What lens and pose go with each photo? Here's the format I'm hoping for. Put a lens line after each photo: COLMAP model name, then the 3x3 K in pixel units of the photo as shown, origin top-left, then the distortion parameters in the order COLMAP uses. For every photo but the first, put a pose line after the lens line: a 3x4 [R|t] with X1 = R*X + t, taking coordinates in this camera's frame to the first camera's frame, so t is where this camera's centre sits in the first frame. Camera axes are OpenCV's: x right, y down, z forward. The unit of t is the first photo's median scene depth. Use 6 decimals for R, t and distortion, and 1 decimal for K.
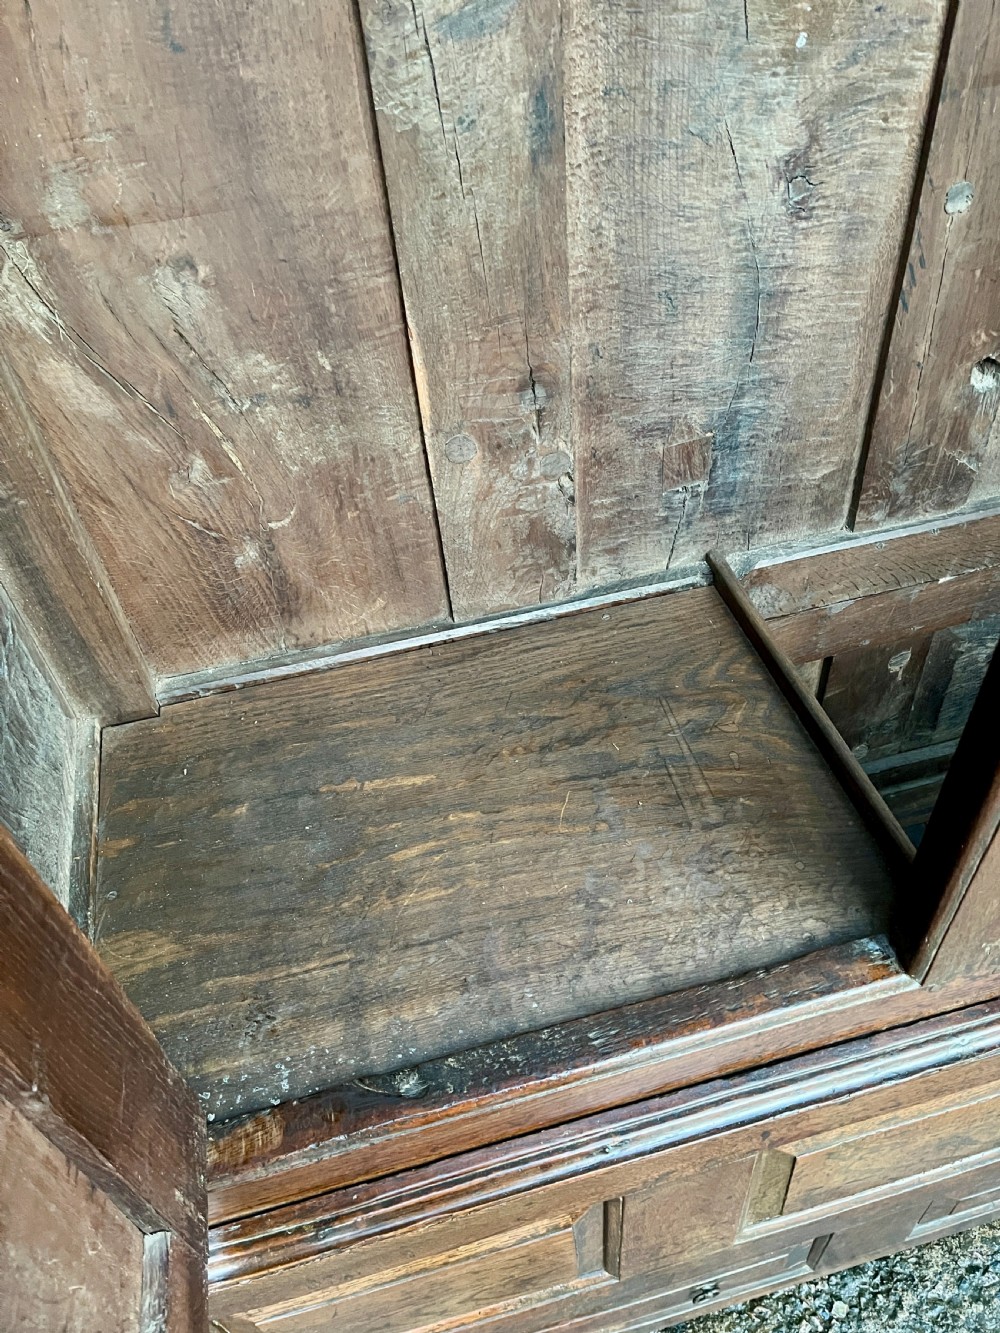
lens RADIAL K [[1013.2, 0, 505.6], [0, 1013.2, 662.3], [0, 0, 1]] dist [0.062858, -0.087336]
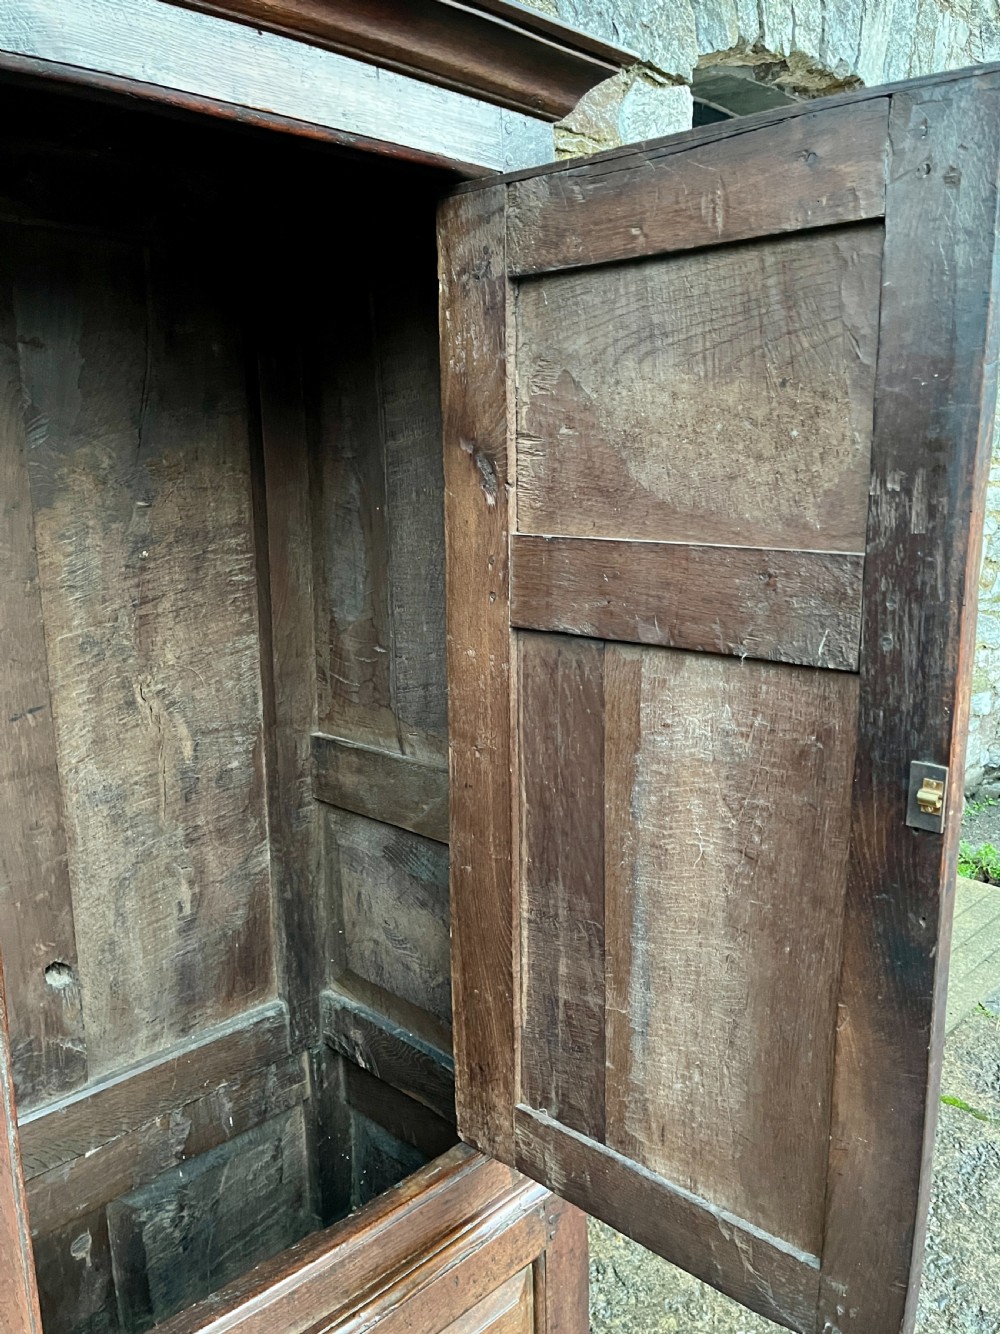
lens RADIAL K [[1055.0, 0, 501.4], [0, 1055.0, 672.4], [0, 0, 1]] dist [0.068429, -0.094046]
pose [[0.860982, -0.041479, 0.506941, 0.322165], [0.325935, 0.810140, -0.487278, 0.297100], [-0.390482, 0.584768, 0.711035, -0.489494]]
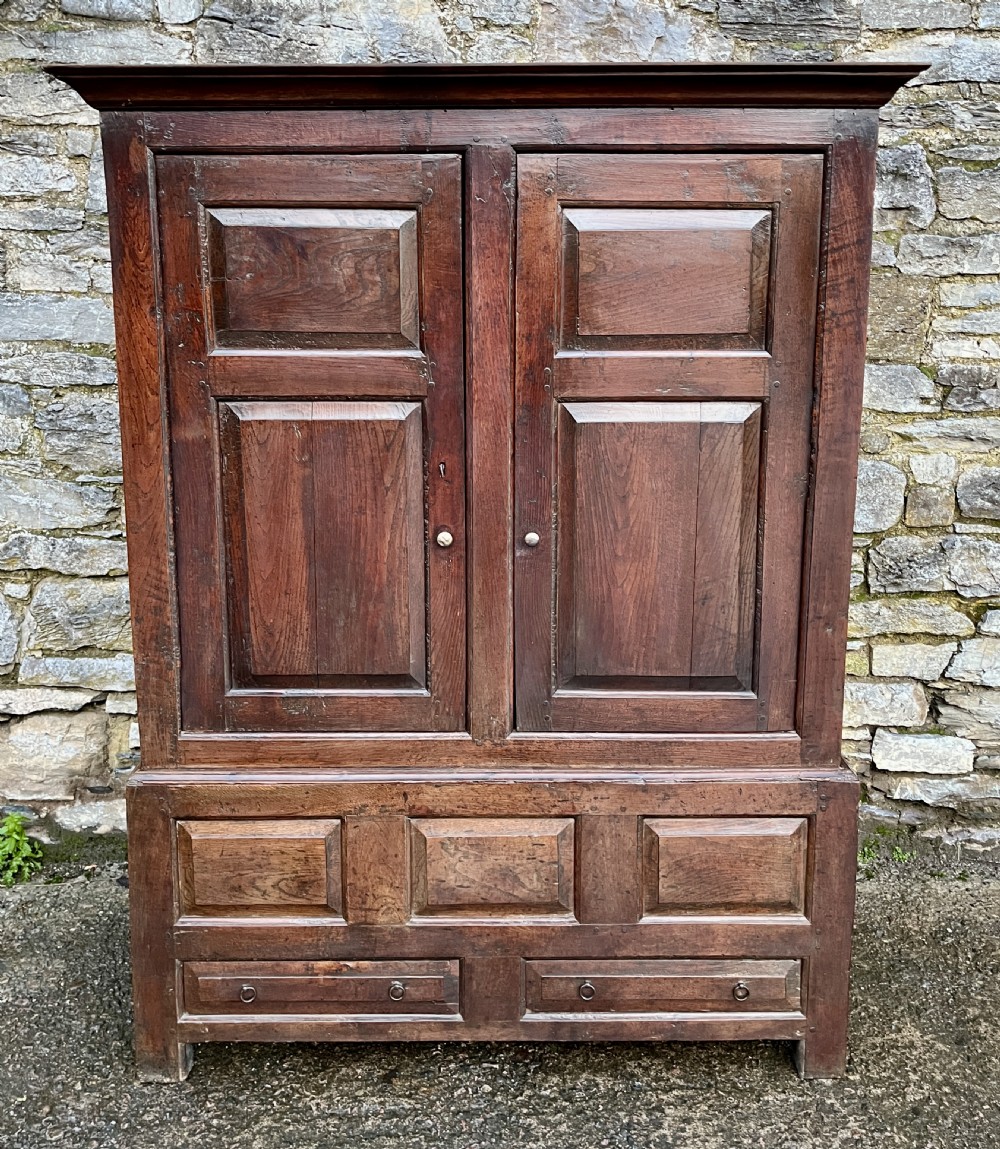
lens RADIAL K [[1093.8, 0, 511.5], [0, 1093.8, 515.3], [0, 0, 1]] dist [0.032400, 0.000000]
pose [[0.967156, 0.112329, -0.228017, 0.942162], [-0.221564, 0.812198, -0.539670, 1.171111], [0.124574, 0.572465, 0.810410, -1.393545]]
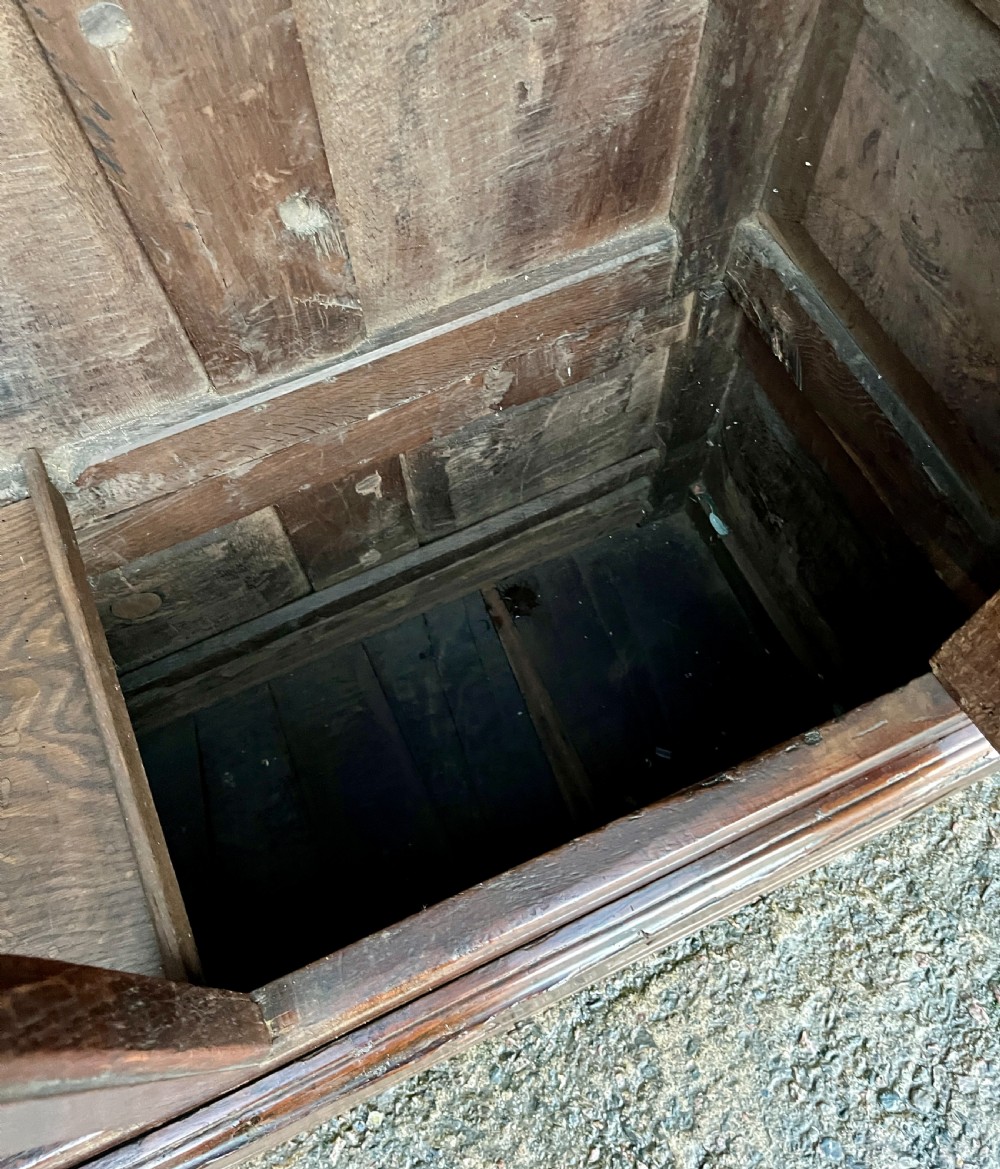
lens RADIAL K [[1026.4, 0, 494.2], [0, 1026.4, 505.5], [0, 0, 1]] dist [0.035024, -0.033986]
pose [[0.982657, -0.135647, 0.126435, 0.553821], [0.092459, 0.949441, 0.300023, -0.336629], [-0.160739, -0.283130, 0.945516, 0.258515]]
